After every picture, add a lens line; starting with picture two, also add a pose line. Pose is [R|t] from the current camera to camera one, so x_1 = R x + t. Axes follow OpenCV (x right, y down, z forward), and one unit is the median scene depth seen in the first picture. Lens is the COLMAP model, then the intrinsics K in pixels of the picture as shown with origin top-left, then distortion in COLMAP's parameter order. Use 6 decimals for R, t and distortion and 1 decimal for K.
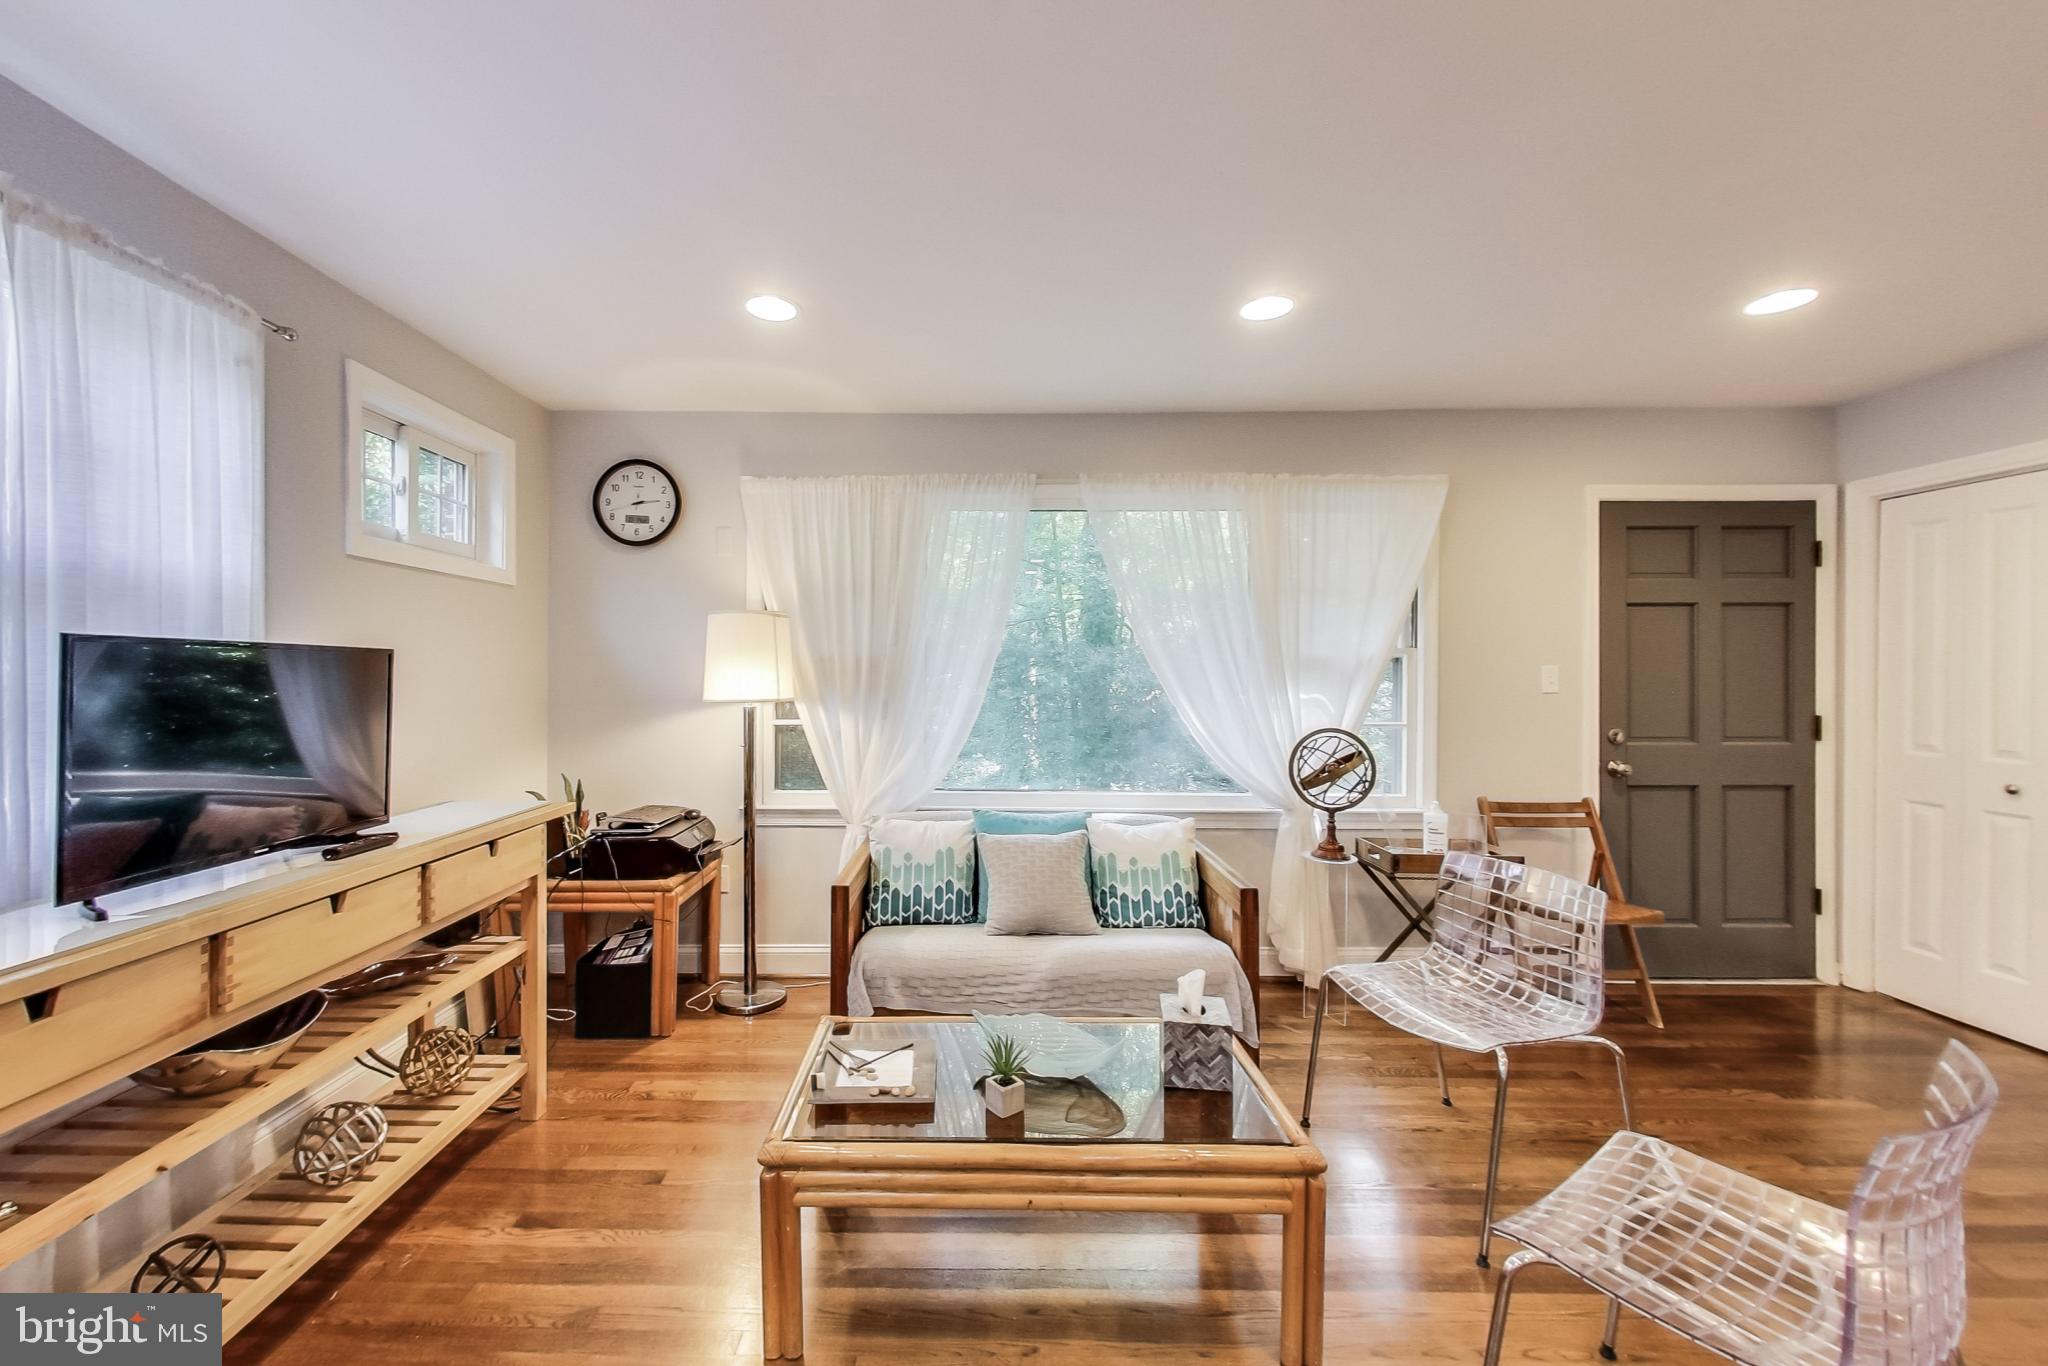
lens RADIAL K [[791.2, 0, 972.6], [0, 791.2, 680.2], [0, 0, 1]] dist [0.002779, -0.000979]
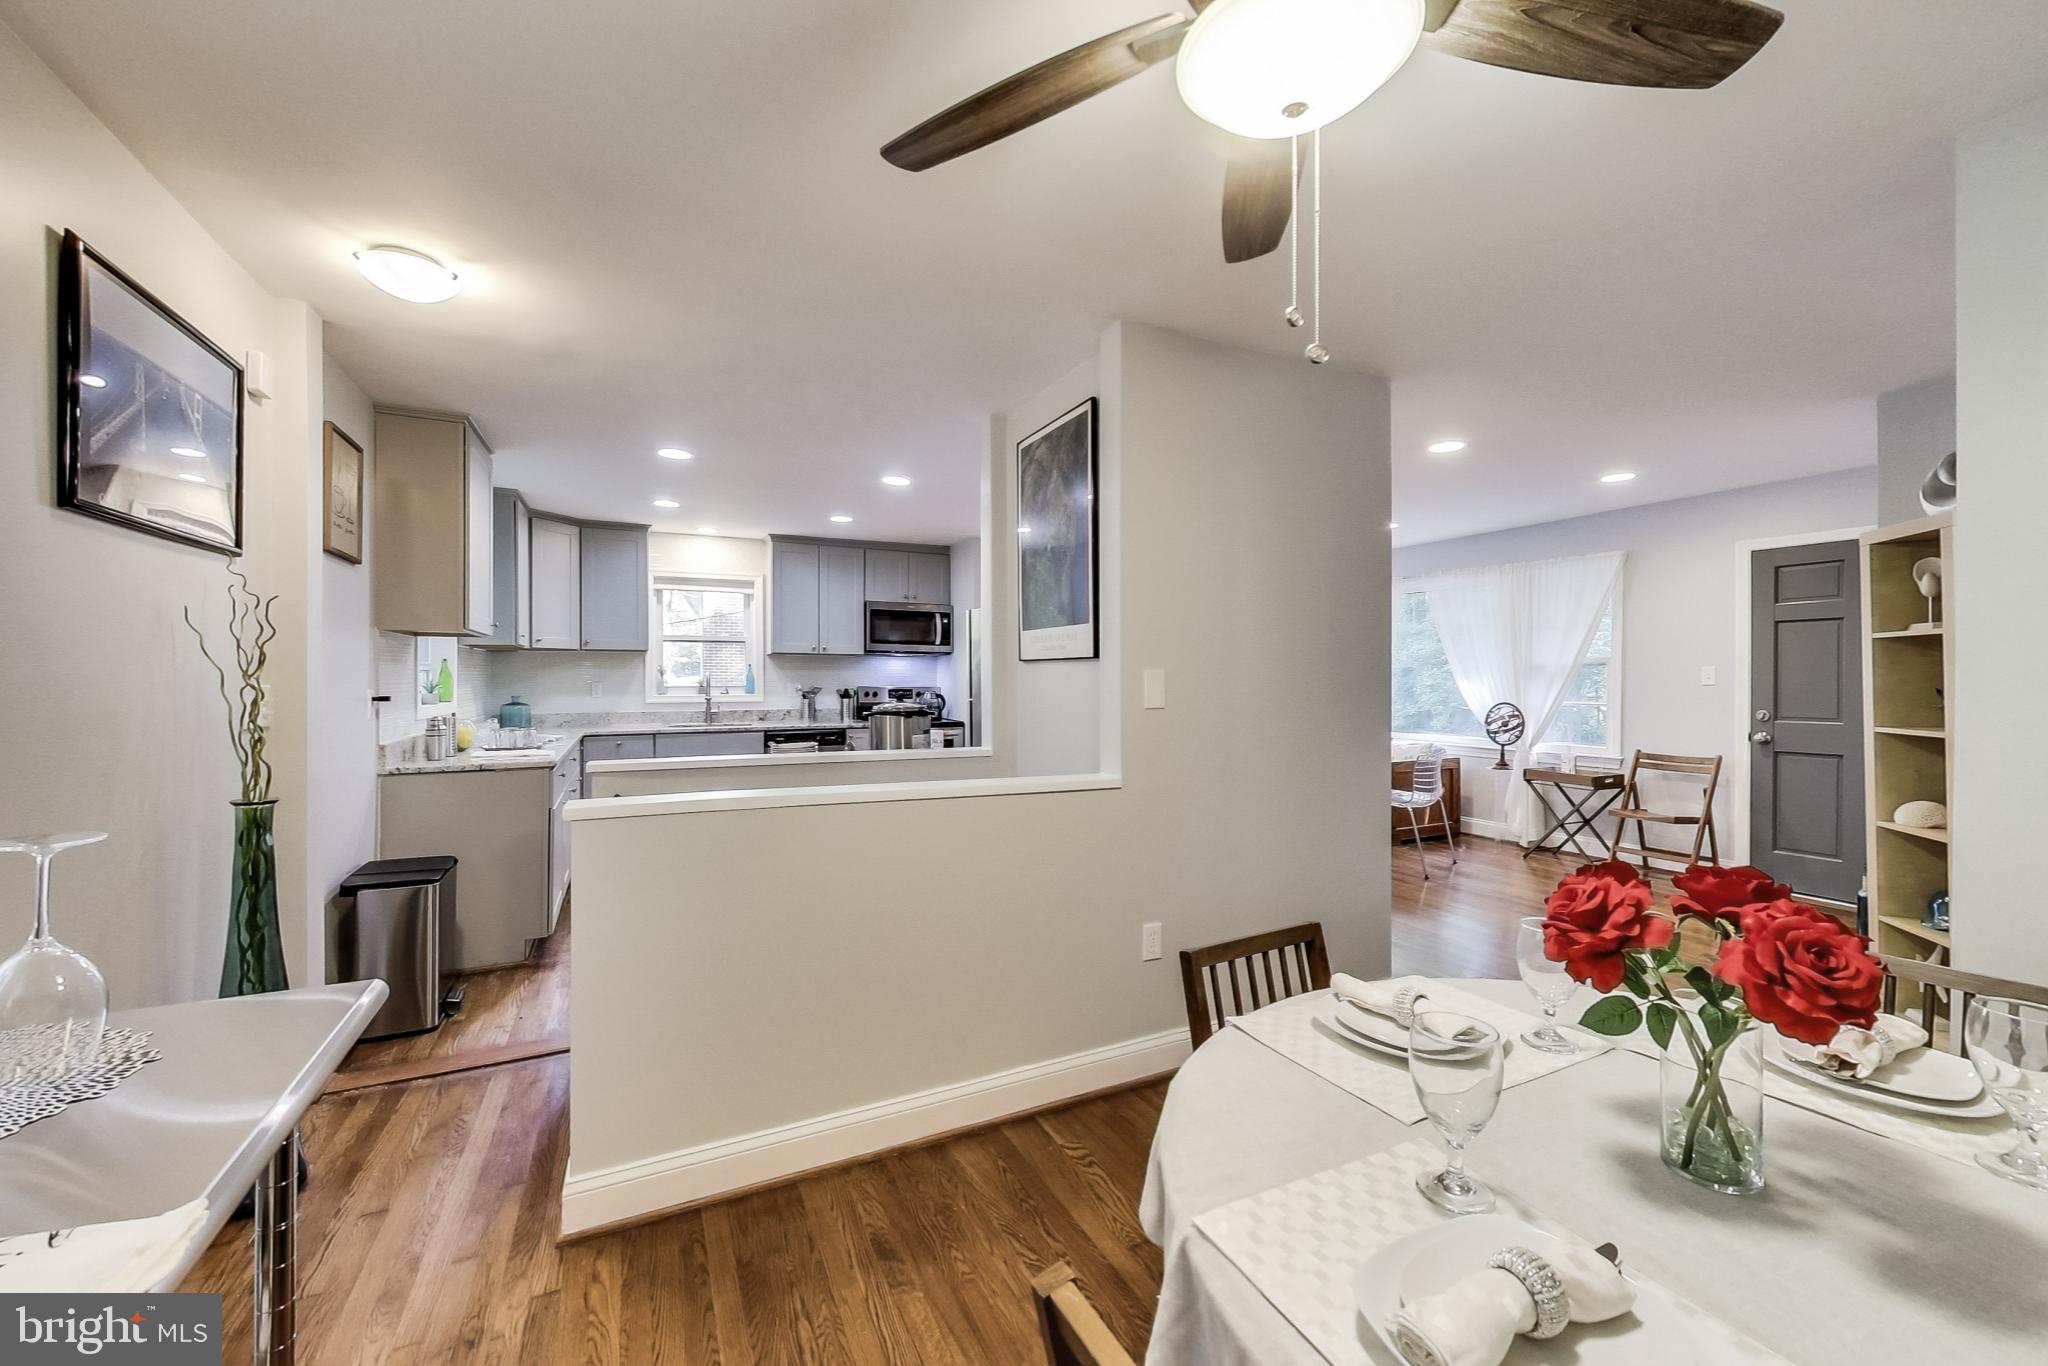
lens RADIAL K [[791.2, 0, 1013.5], [0, 791.2, 678.6], [0, 0, 1]] dist [0.002779, -0.000979]
pose [[0.437228, -0.000148, -0.899351, 1.584744], [-0.006898, 0.999970, -0.003518, 0.018819], [0.899324, 0.007742, 0.437214, -0.863045]]
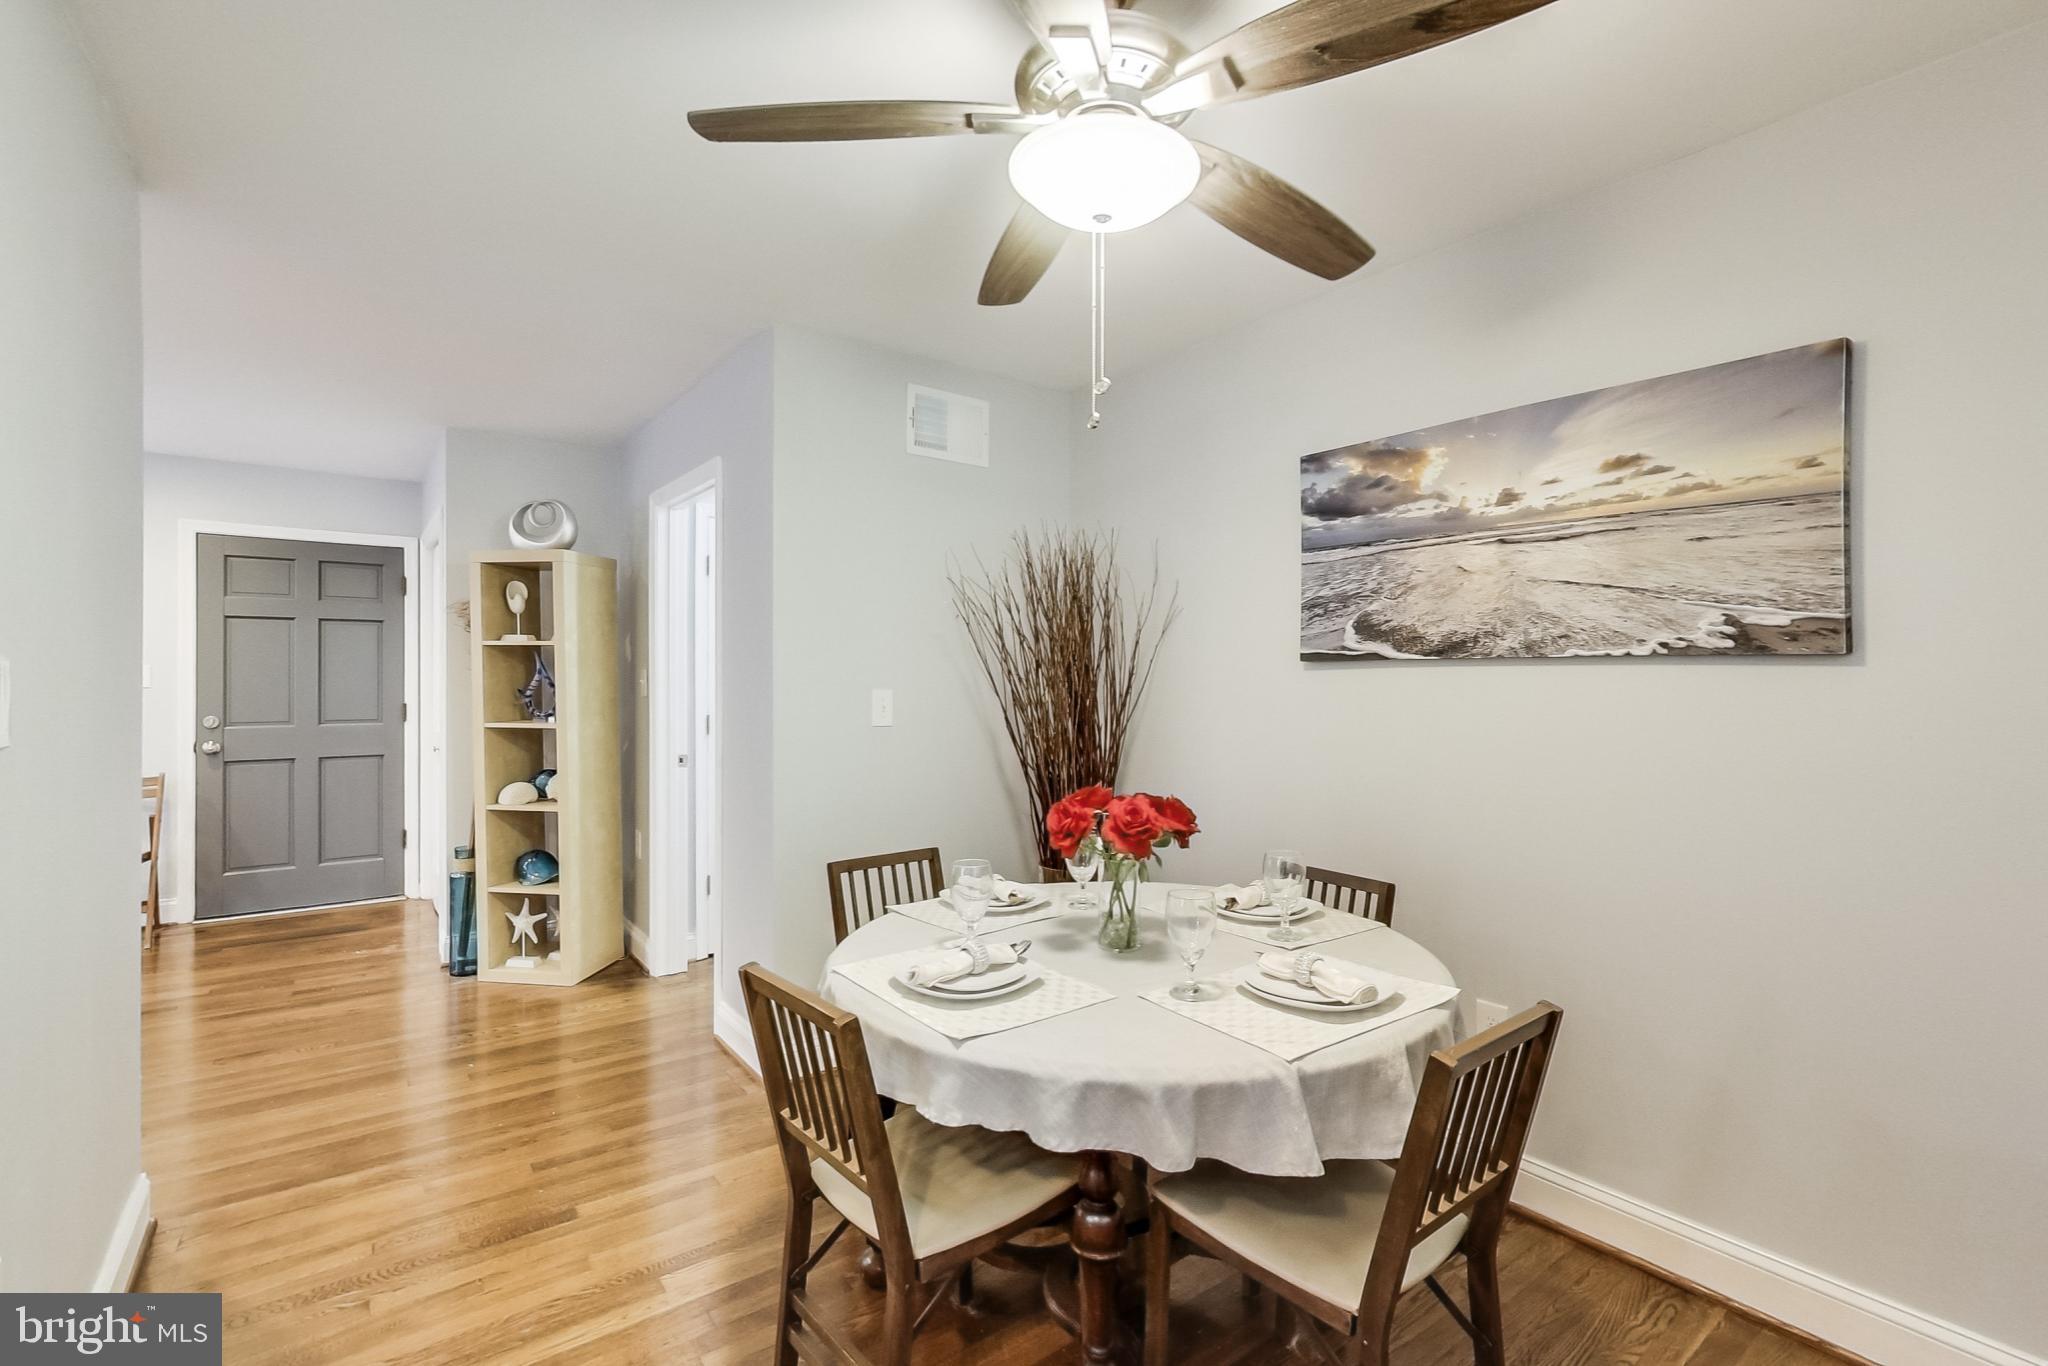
lens RADIAL K [[915.8, 0, 1021.4], [0, 915.8, 681.0], [0, 0, 1]] dist [0.000485, 0.000430]
pose [[0.801025, 0.003064, 0.598623, 1.026676], [0.002305, 0.999964, -0.008202, 0.020900], [-0.598626, 0.007950, 0.800989, -0.963019]]
